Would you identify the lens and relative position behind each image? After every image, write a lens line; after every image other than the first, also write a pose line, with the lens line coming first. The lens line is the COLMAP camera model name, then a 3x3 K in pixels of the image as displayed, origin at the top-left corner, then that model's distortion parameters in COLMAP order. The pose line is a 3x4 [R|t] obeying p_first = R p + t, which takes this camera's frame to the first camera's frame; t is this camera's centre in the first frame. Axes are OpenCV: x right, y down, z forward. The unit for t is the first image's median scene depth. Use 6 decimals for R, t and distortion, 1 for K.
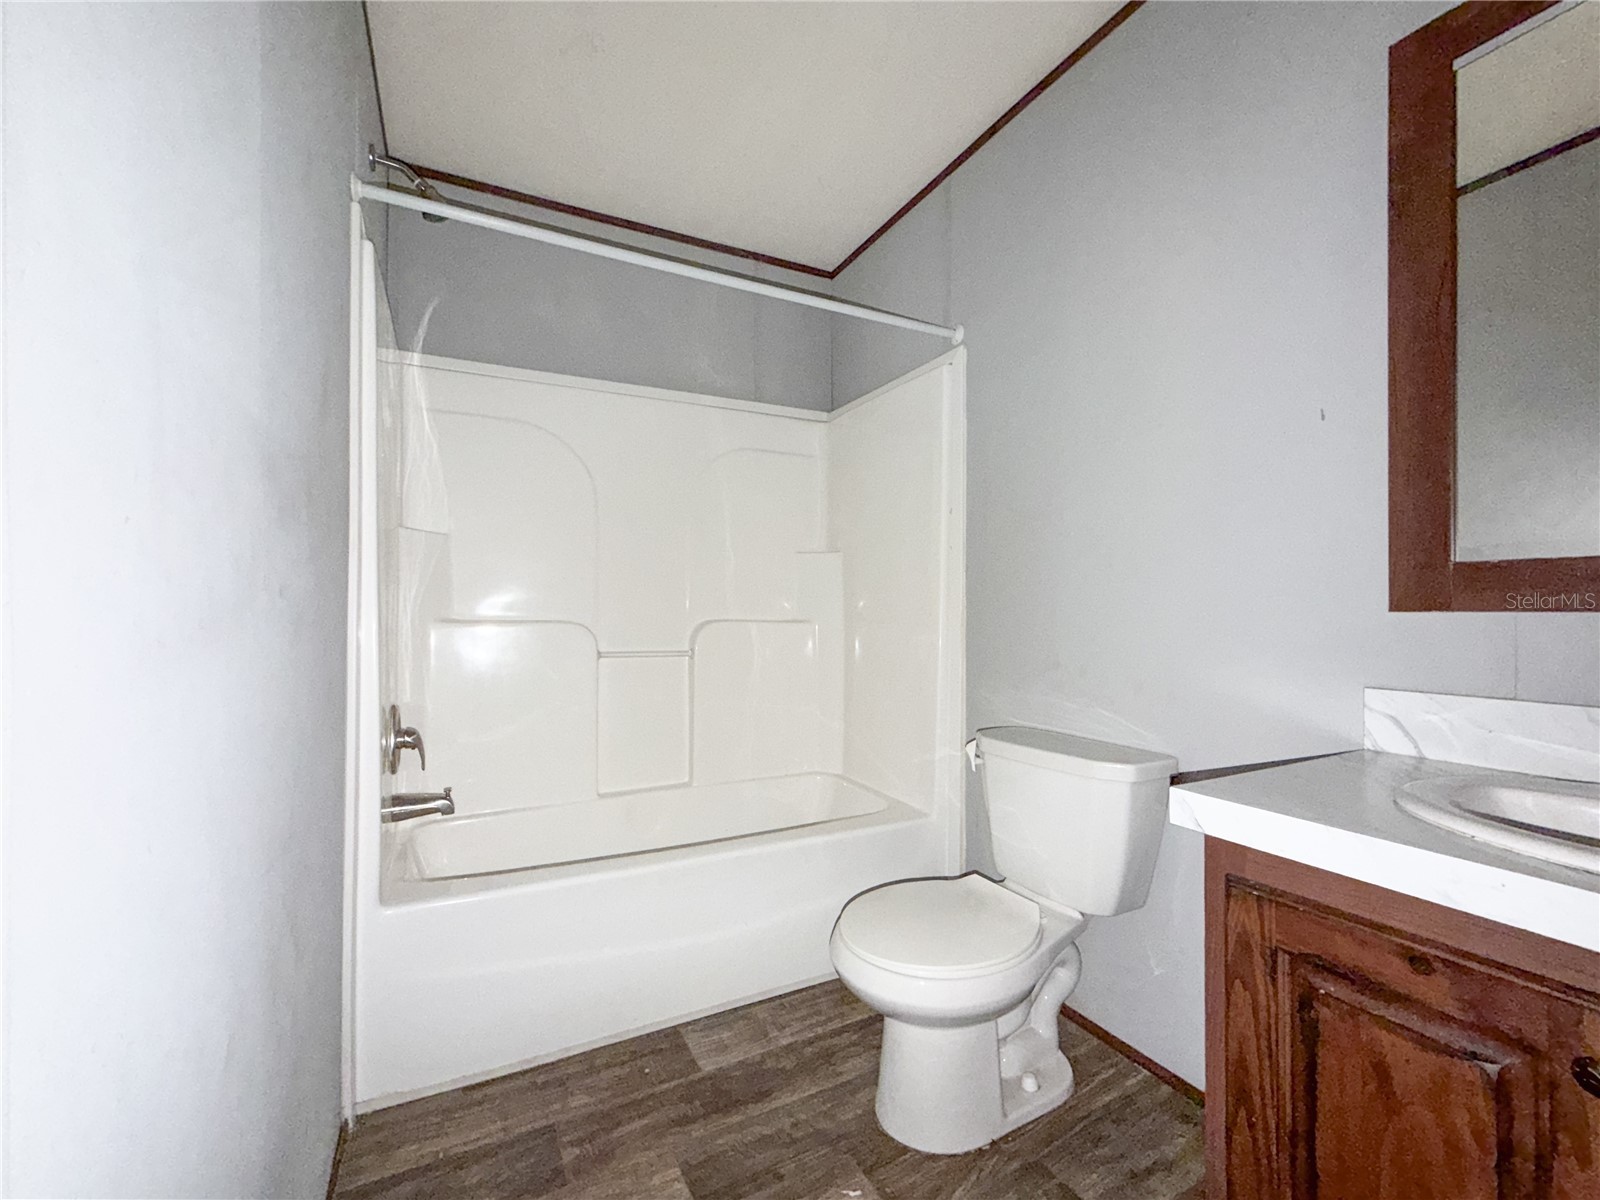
lens RADIAL K [[673.1, 0, 804.2], [0, 673.1, 605.9], [0, 0, 1]] dist [0.000303, 0.000390]
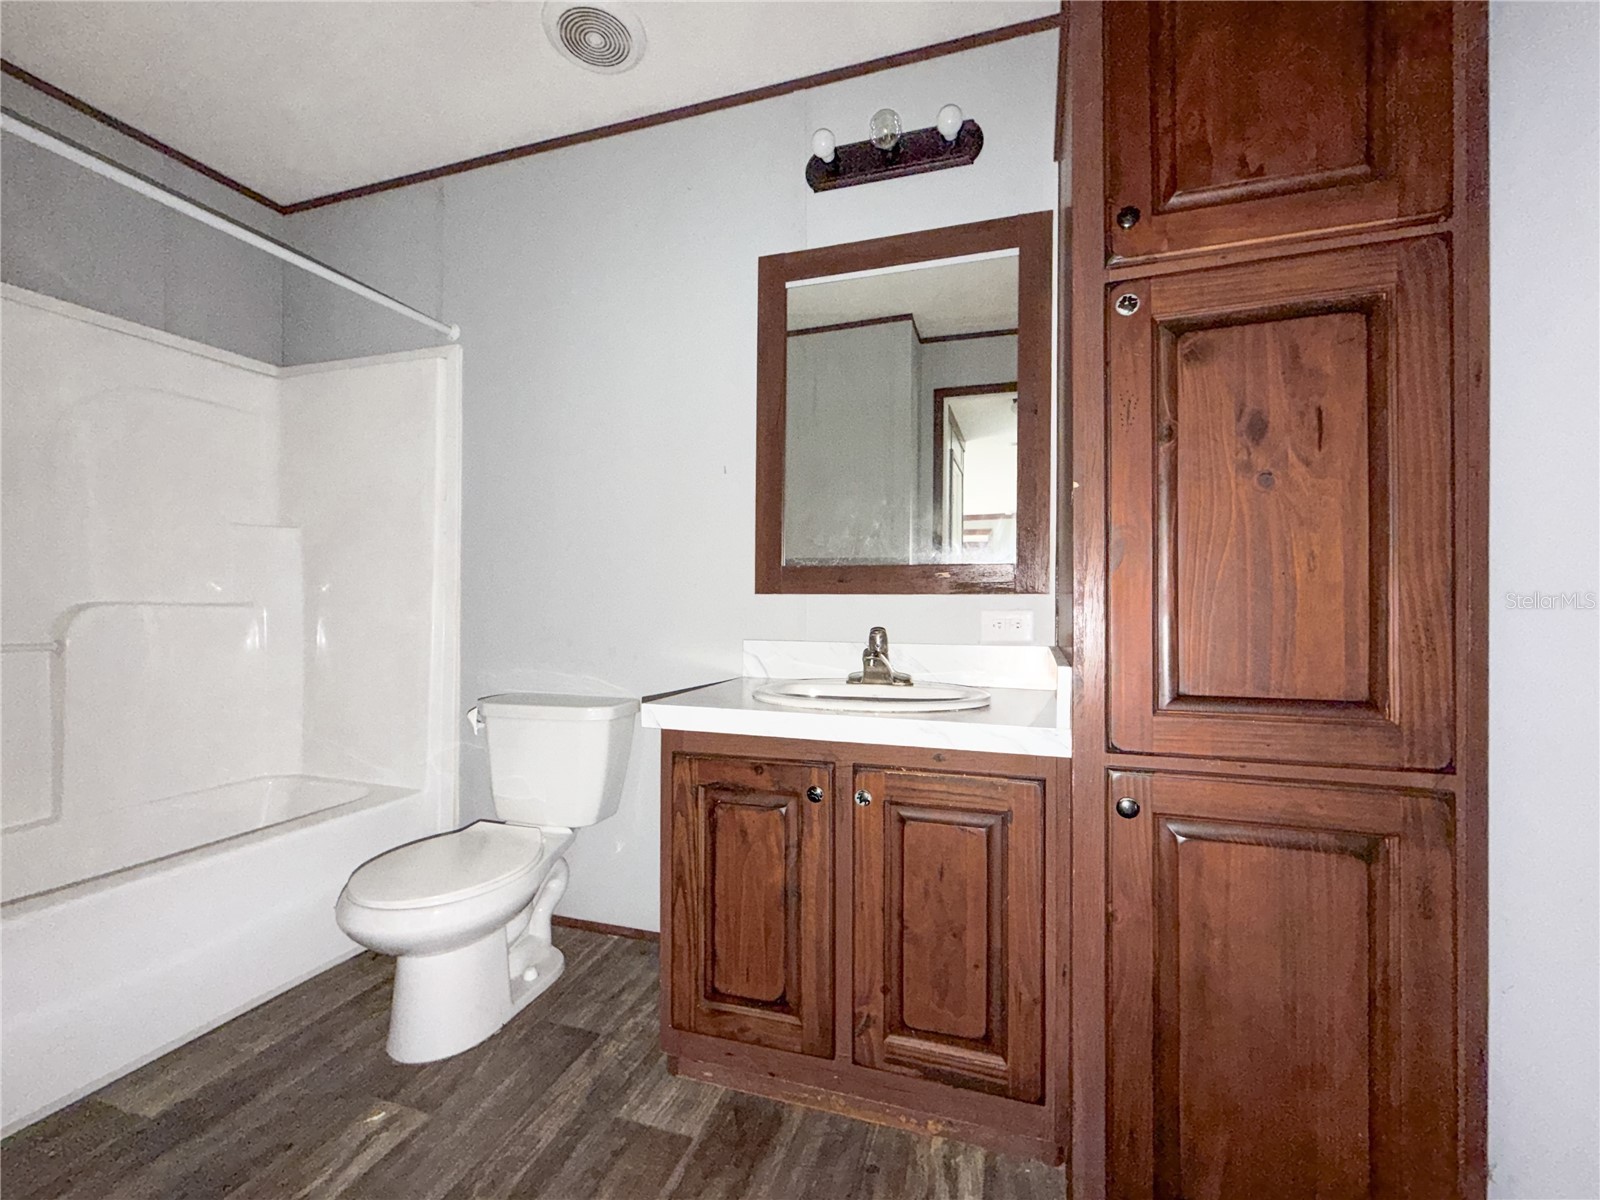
lens RADIAL K [[650.4, 0, 800.0], [0, 650.4, 600.0], [0, 0, 1]] dist [-0.000953, 0.000165]
pose [[0.722342, 0.004504, 0.691521, -0.138312], [-0.010313, 0.999938, 0.004259, 0.012923], [-0.691459, -0.010208, 0.722344, -0.198480]]
